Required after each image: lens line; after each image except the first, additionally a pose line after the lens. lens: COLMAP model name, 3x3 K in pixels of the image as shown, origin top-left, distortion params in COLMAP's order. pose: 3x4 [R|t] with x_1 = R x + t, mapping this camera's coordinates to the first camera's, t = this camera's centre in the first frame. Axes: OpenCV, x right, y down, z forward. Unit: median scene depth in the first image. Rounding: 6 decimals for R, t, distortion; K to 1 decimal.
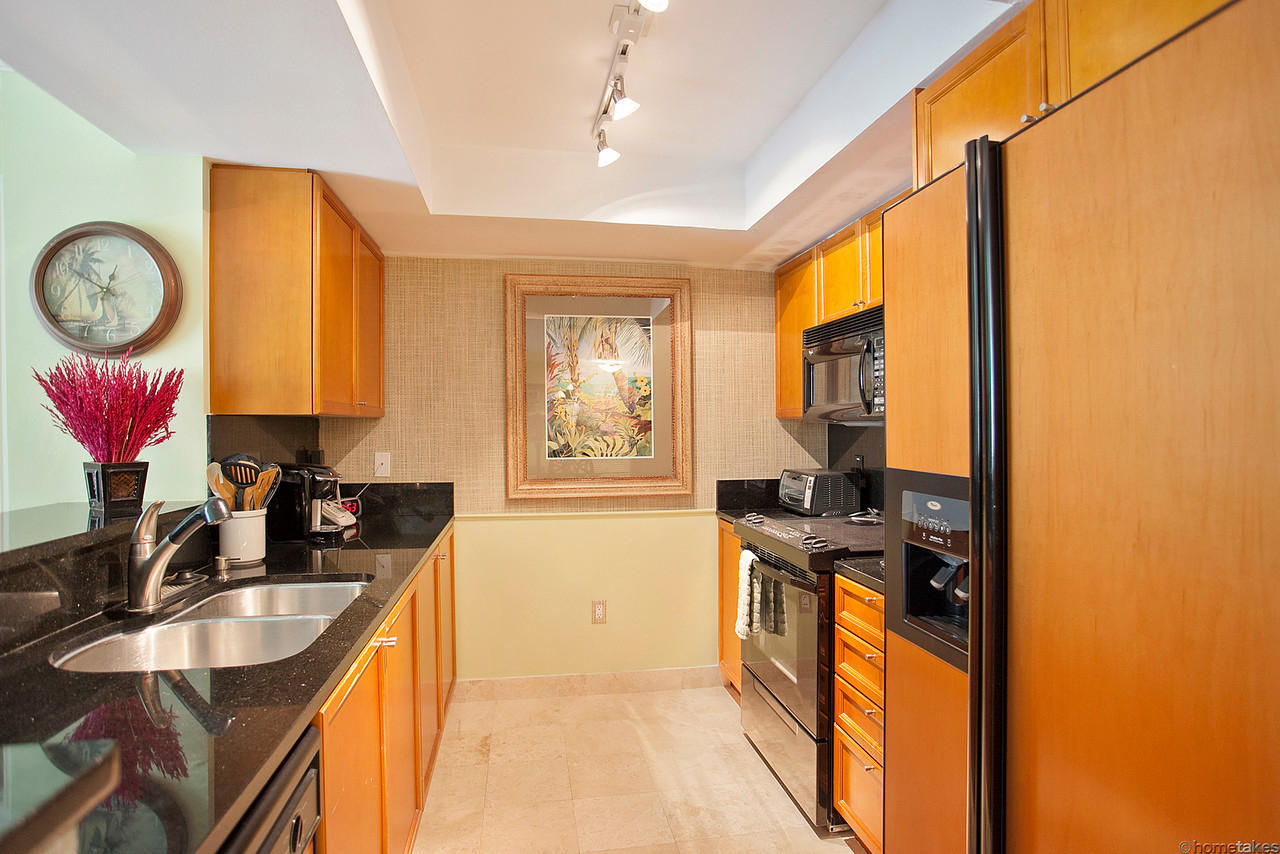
lens RADIAL K [[700.1, 0, 640.0], [0, 700.1, 427.0], [0, 0, 1]] dist [-0.076085, 0.000383]
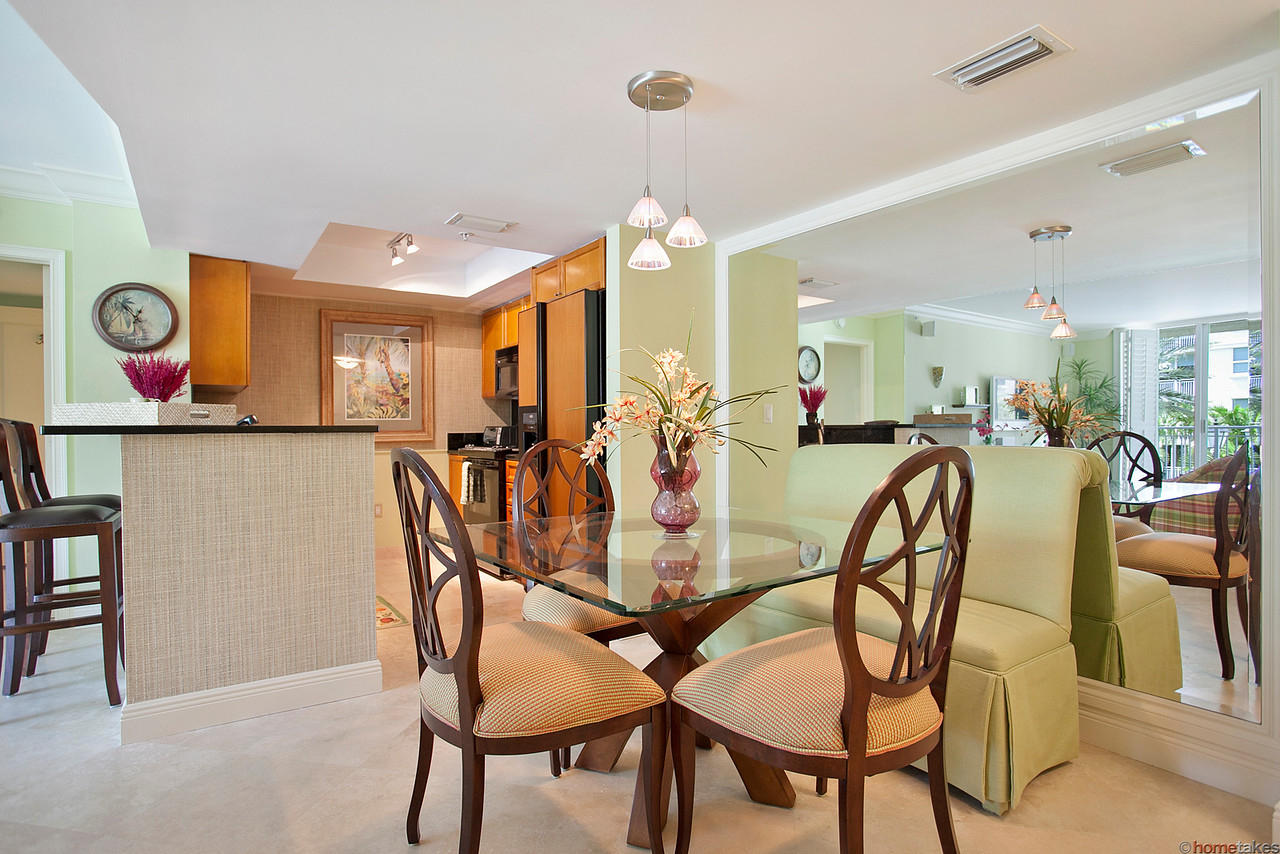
lens RADIAL K [[700.1, 0, 640.0], [0, 700.1, 427.0], [0, 0, 1]] dist [-0.076085, 0.000383]
pose [[0.919198, 0.000289, 0.393795, -0.147575], [0.000504, 0.999998, -0.001910, 0.072258], [-0.393795, 0.001954, 0.919196, -0.870232]]
